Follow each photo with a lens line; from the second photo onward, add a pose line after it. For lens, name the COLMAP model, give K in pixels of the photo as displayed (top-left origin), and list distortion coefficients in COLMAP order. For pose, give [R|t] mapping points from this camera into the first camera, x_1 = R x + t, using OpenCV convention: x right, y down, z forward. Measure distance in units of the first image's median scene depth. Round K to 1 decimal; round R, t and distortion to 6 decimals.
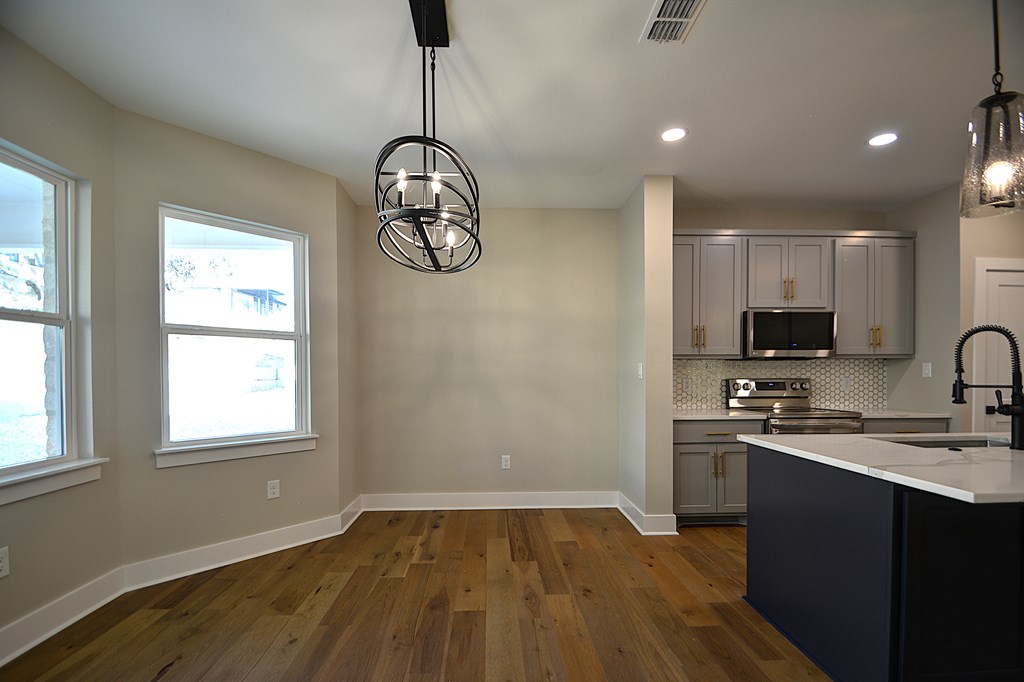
lens RADIAL K [[450.2, 0, 505.0], [0, 450.2, 381.7], [0, 0, 1]] dist [0.011057, -0.017018]
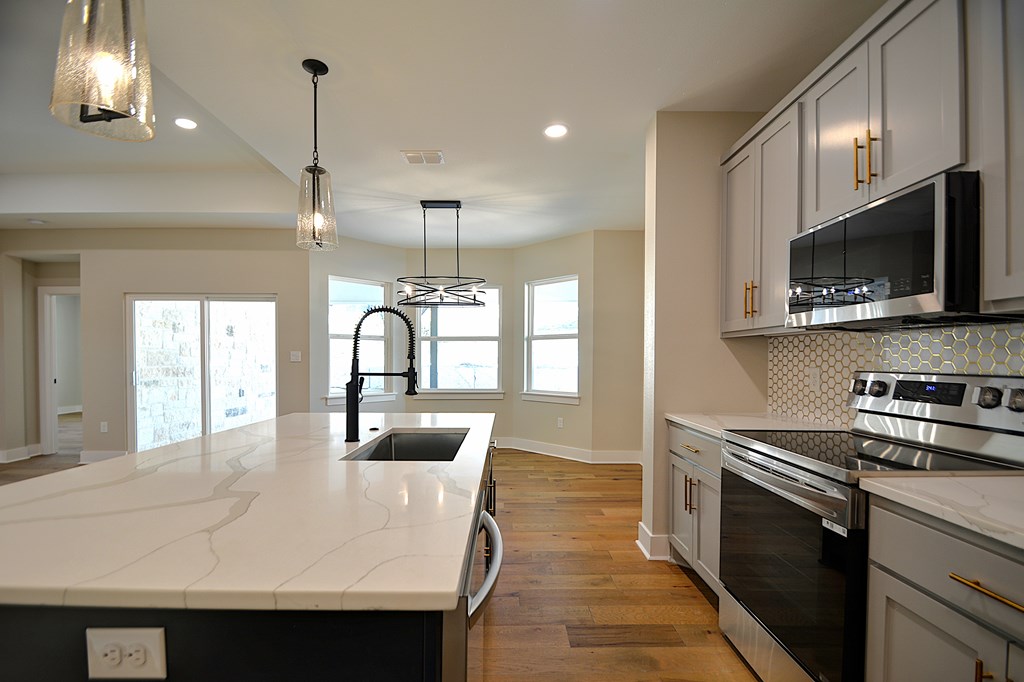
lens RADIAL K [[454.7, 0, 509.9], [0, 454.7, 364.8], [0, 0, 1]] dist [0.010788, -0.015550]
pose [[-0.019474, 0.015033, -0.999697, 1.052386], [-0.017570, 0.999727, 0.015375, -0.014654], [0.999656, 0.017864, -0.019204, 0.671323]]
